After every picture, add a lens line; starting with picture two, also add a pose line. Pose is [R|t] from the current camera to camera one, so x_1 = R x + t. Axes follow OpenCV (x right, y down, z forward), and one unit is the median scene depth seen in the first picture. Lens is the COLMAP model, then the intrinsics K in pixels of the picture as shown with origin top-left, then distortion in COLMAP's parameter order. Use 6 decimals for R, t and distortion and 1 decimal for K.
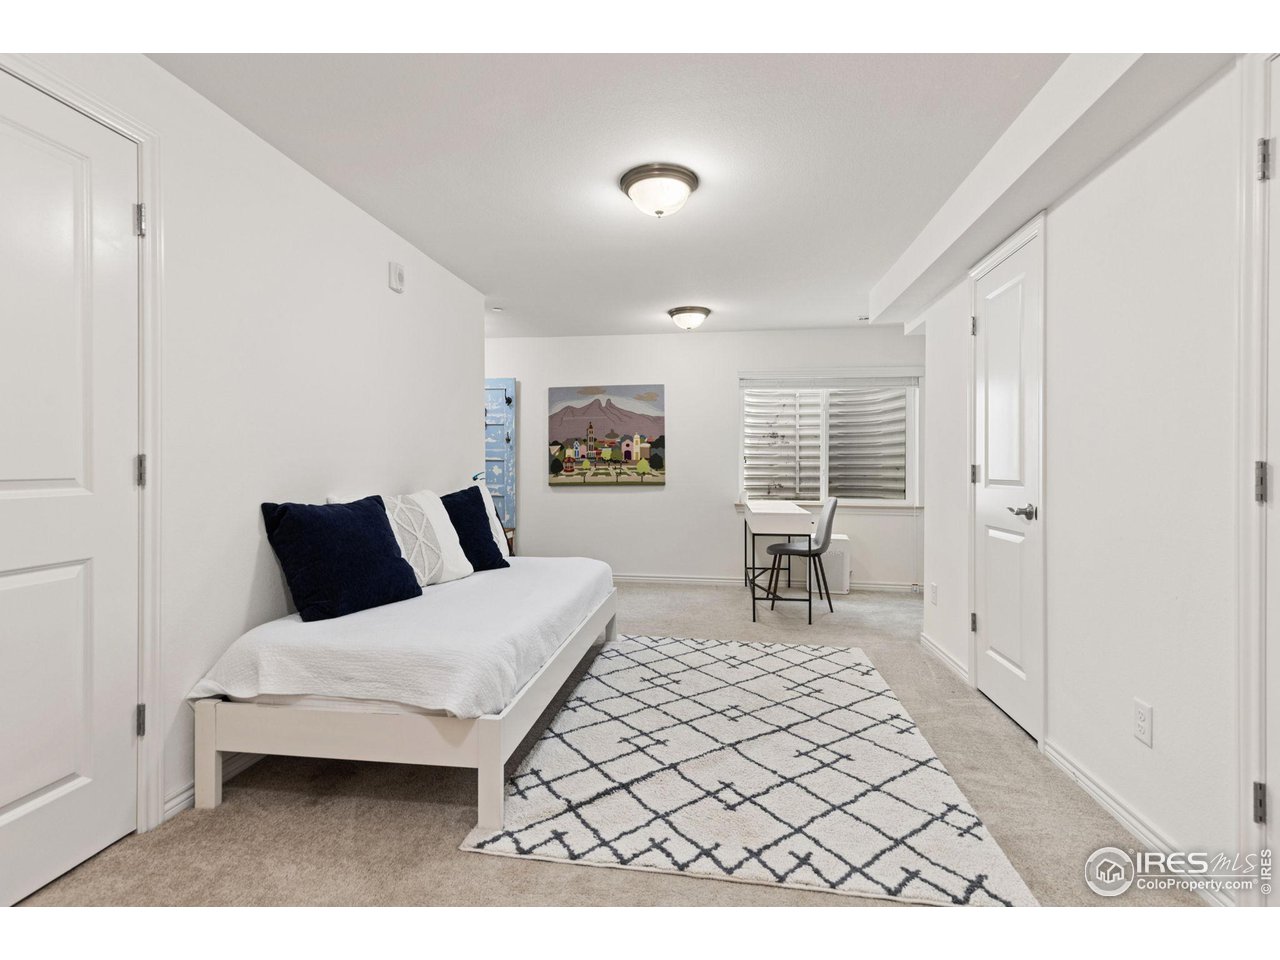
lens RADIAL K [[584.4, 0, 644.2], [0, 584.4, 468.2], [0, 0, 1]] dist [0.003028, 0.001038]
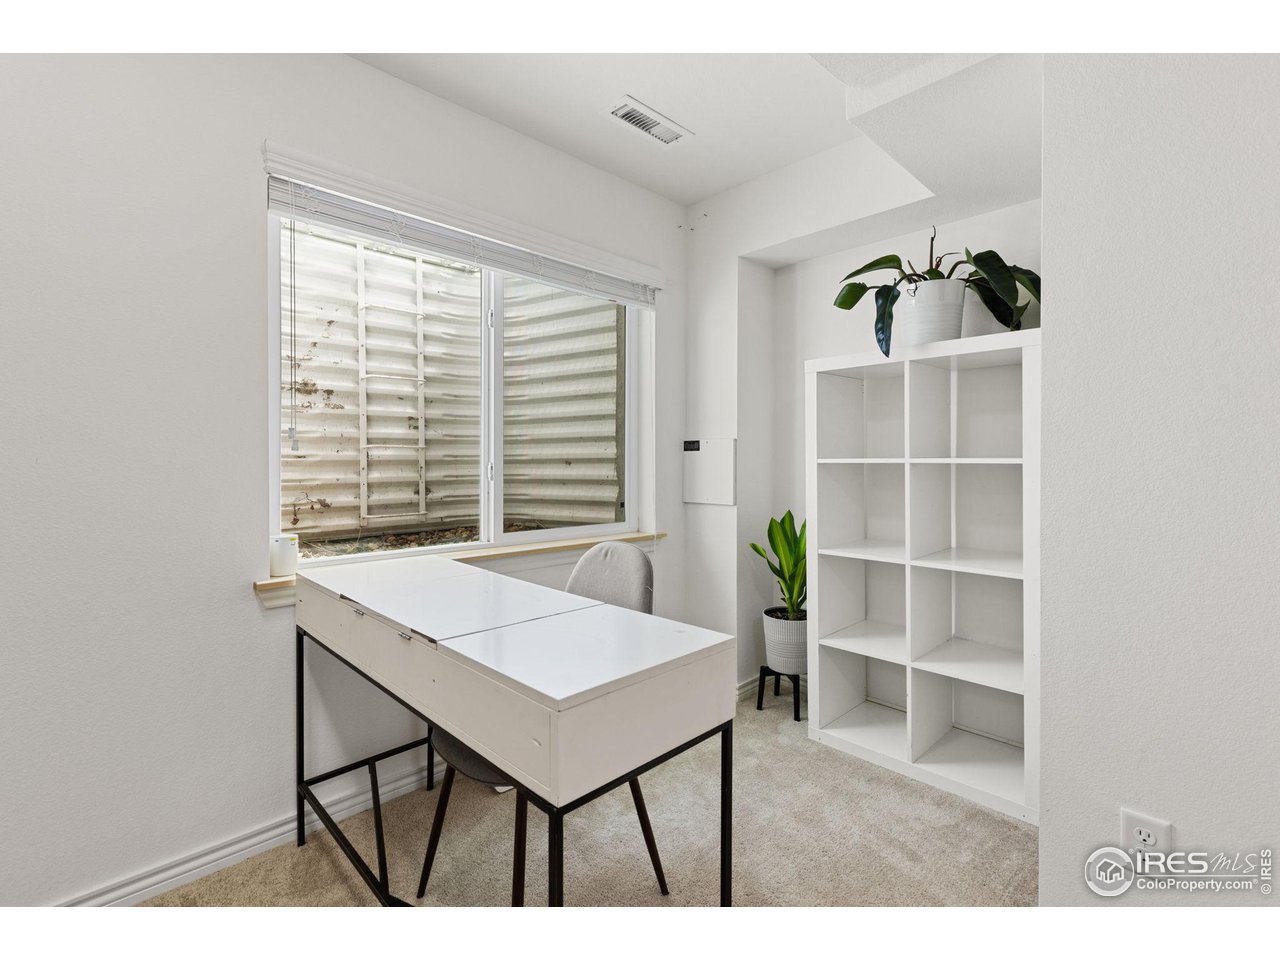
lens RADIAL K [[584.4, 0, 644.2], [0, 584.4, 468.2], [0, 0, 1]] dist [0.003028, 0.001038]
pose [[0.620855, -0.007581, 0.783889, 0.037121], [0.003541, 0.999970, 0.006866, 0.001283], [-0.783918, -0.001487, 0.620863, 0.538462]]
